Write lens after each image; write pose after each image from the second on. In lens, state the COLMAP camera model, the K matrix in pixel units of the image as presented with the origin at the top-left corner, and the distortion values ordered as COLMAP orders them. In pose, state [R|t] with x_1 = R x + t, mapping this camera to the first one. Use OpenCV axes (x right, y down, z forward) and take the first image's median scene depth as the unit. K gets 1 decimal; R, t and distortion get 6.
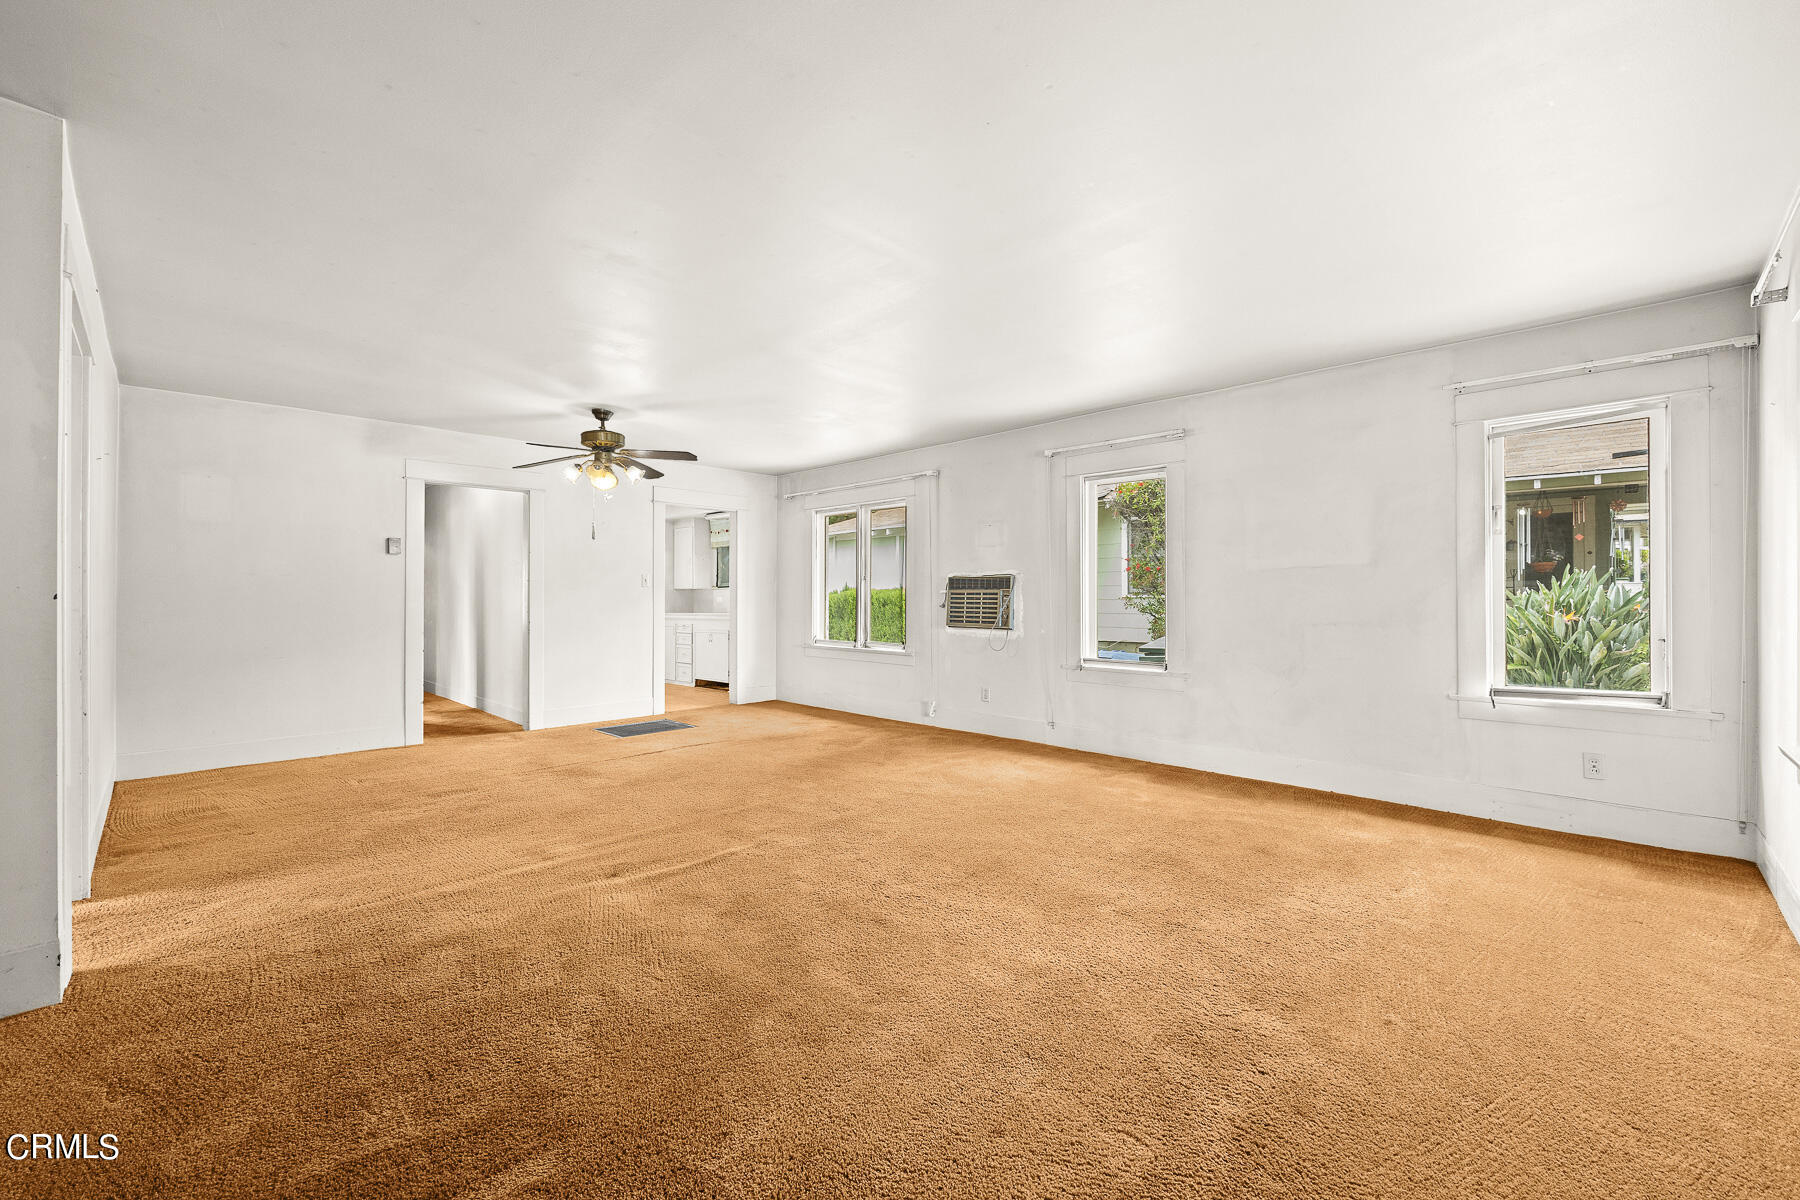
lens RADIAL K [[727.7, 0, 910.6], [0, 727.7, 595.3], [0, 0, 1]] dist [-0.002599, -0.000096]
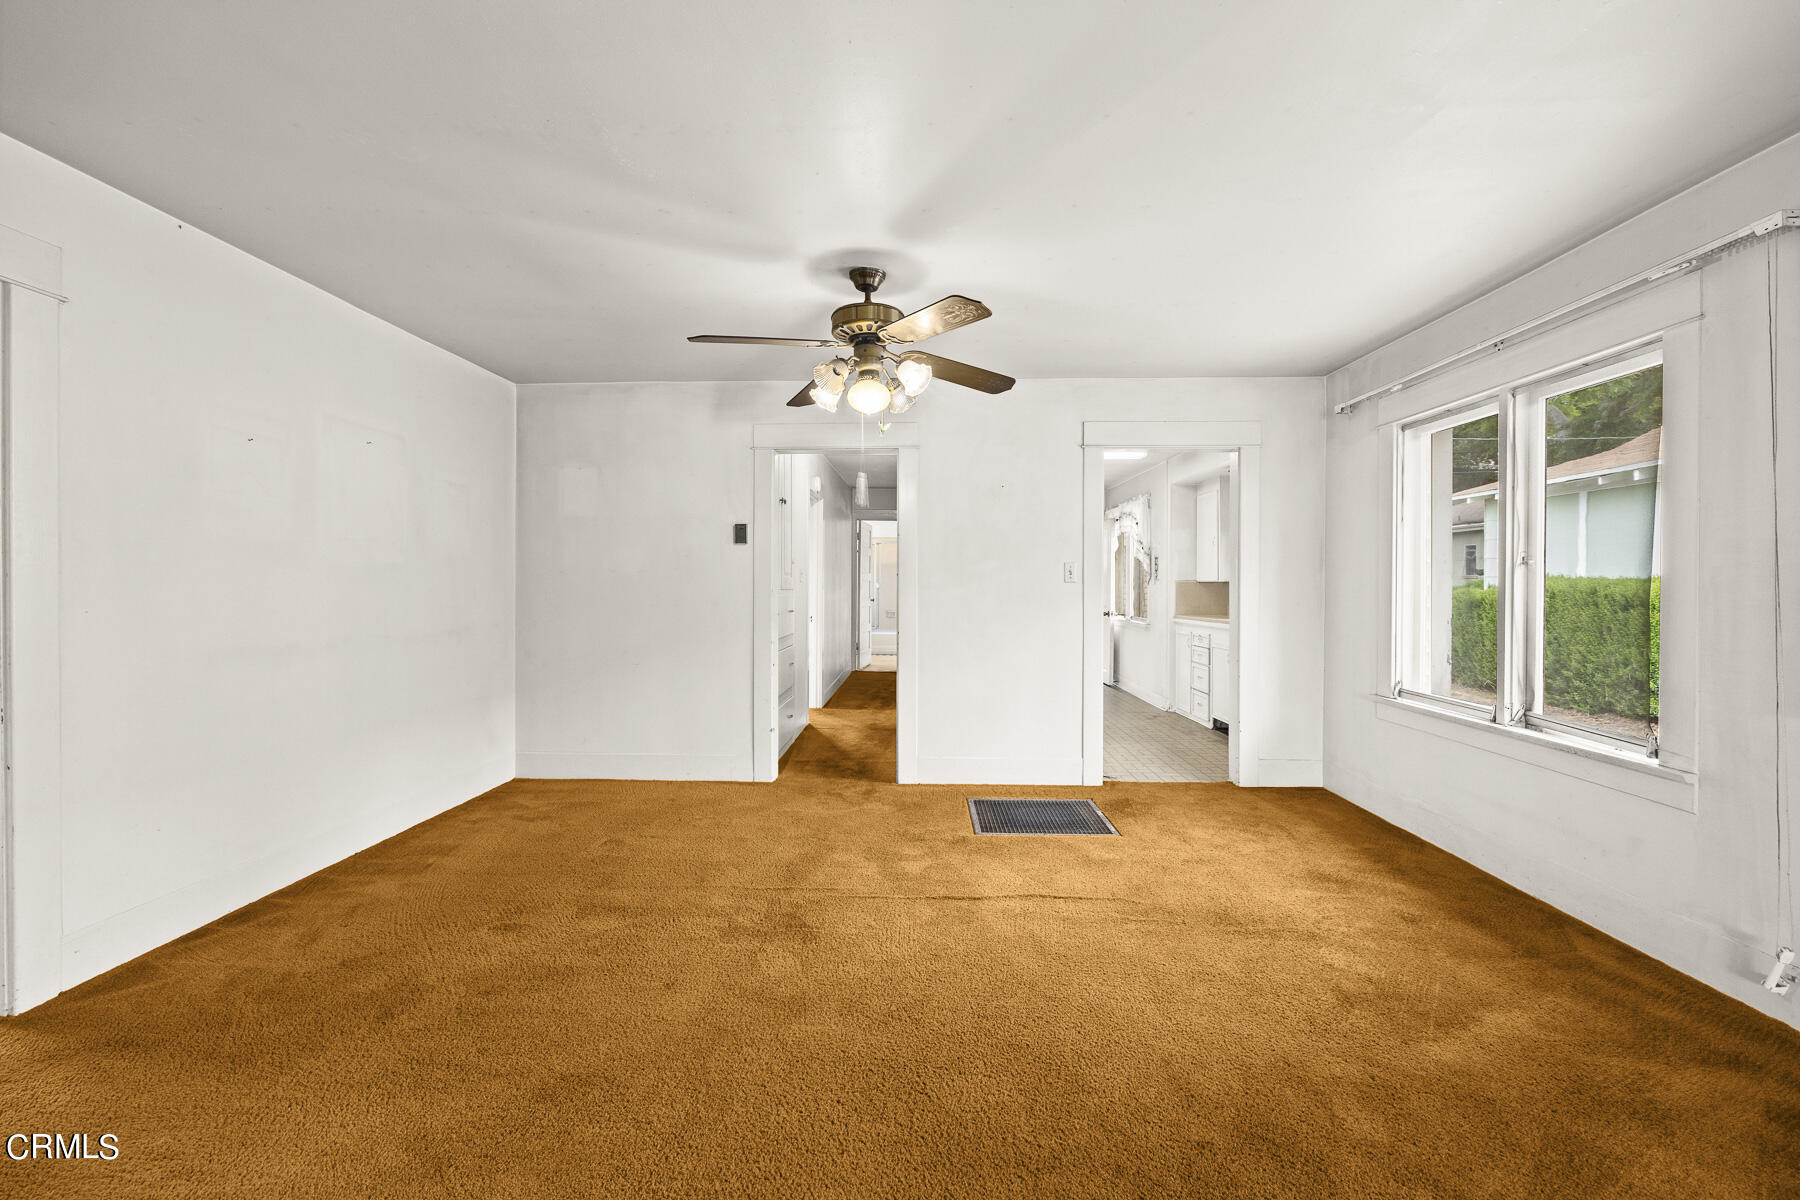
lens RADIAL K [[727.7, 0, 900.0], [0, 727.7, 585.1], [0, 0, 1]] dist [-0.002599, -0.000096]
pose [[0.673597, 0.006198, -0.739073, 0.004669], [-0.004860, 0.999980, 0.003956, -0.011345], [0.739083, 0.000927, 0.673614, 0.526502]]
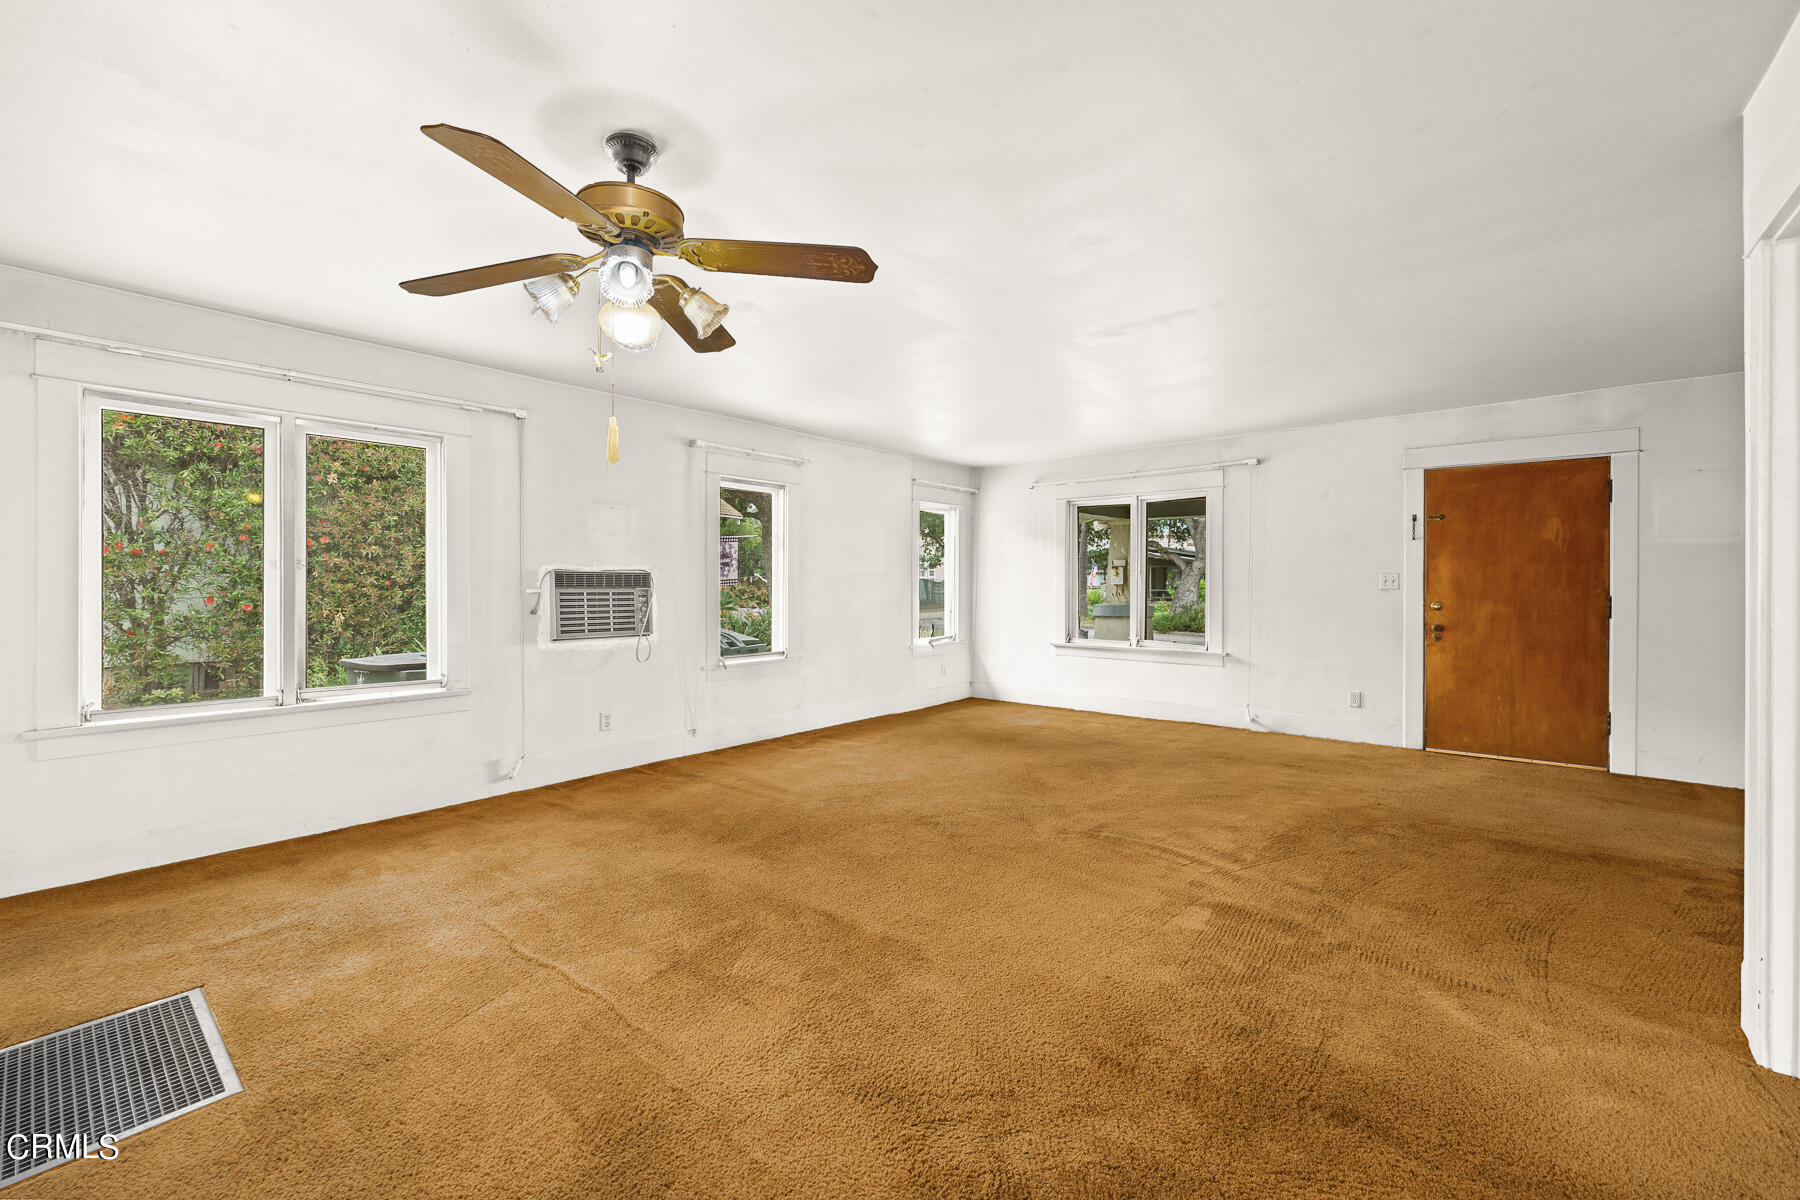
lens RADIAL K [[727.7, 0, 900.3], [0, 727.7, 594.3], [0, 0, 1]] dist [-0.002599, -0.000096]
pose [[-0.061779, -0.007621, 0.998061, -0.681424], [0.003592, 0.999963, 0.007858, -0.006198], [-0.998083, 0.004071, -0.061749, 0.709924]]
